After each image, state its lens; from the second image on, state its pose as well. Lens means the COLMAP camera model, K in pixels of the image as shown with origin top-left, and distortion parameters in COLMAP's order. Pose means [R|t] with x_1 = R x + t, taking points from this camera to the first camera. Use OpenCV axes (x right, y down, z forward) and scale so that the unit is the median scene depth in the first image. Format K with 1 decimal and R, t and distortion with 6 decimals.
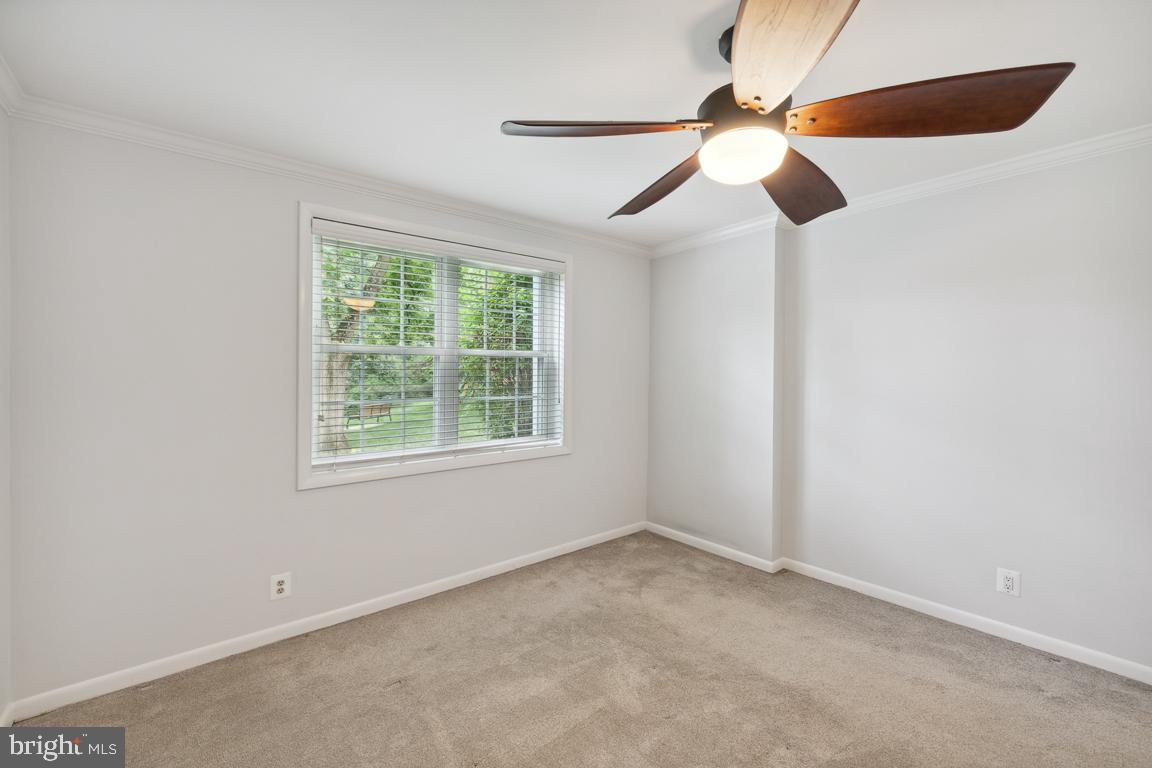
lens RADIAL K [[476.5, 0, 573.8], [0, 476.5, 375.8], [0, 0, 1]] dist [0.000775, 0.000242]
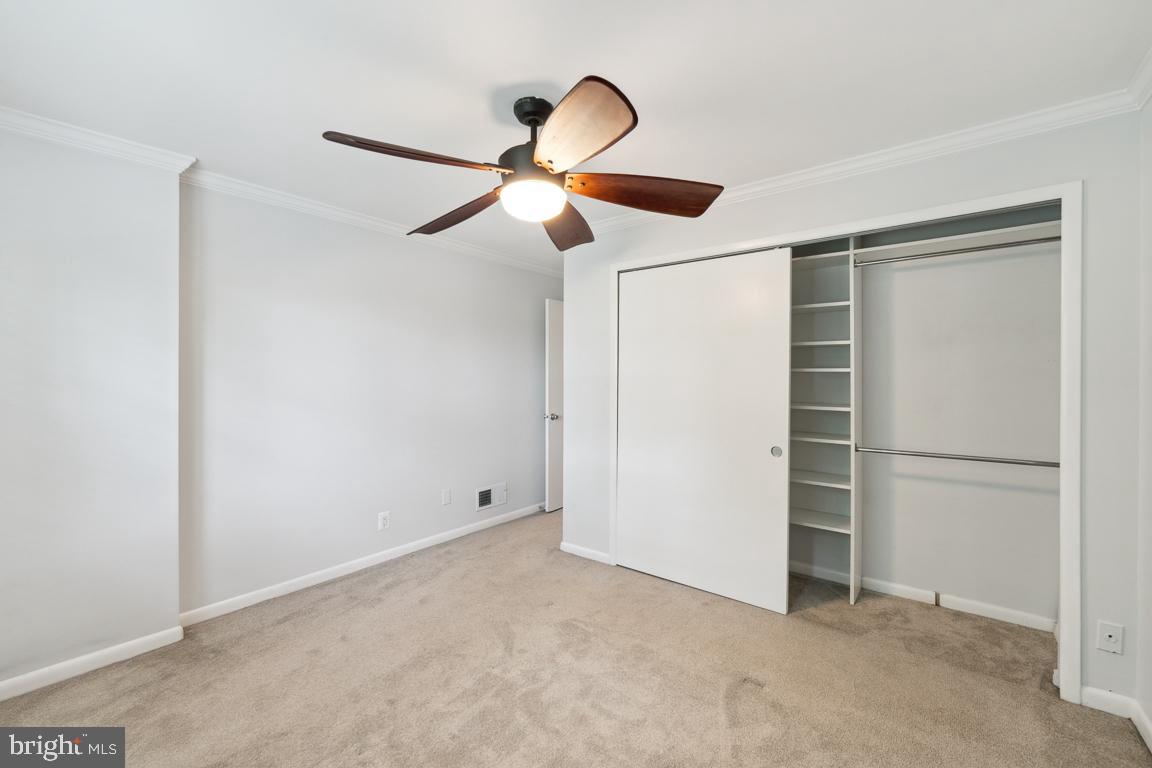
lens RADIAL K [[476.5, 0, 573.8], [0, 476.5, 375.8], [0, 0, 1]] dist [0.000775, 0.000242]
pose [[-0.192287, -0.001414, 0.981338, -0.535762], [0.005141, 0.999984, 0.002448, 0.003445], [-0.981325, 0.005516, -0.192276, 0.668075]]
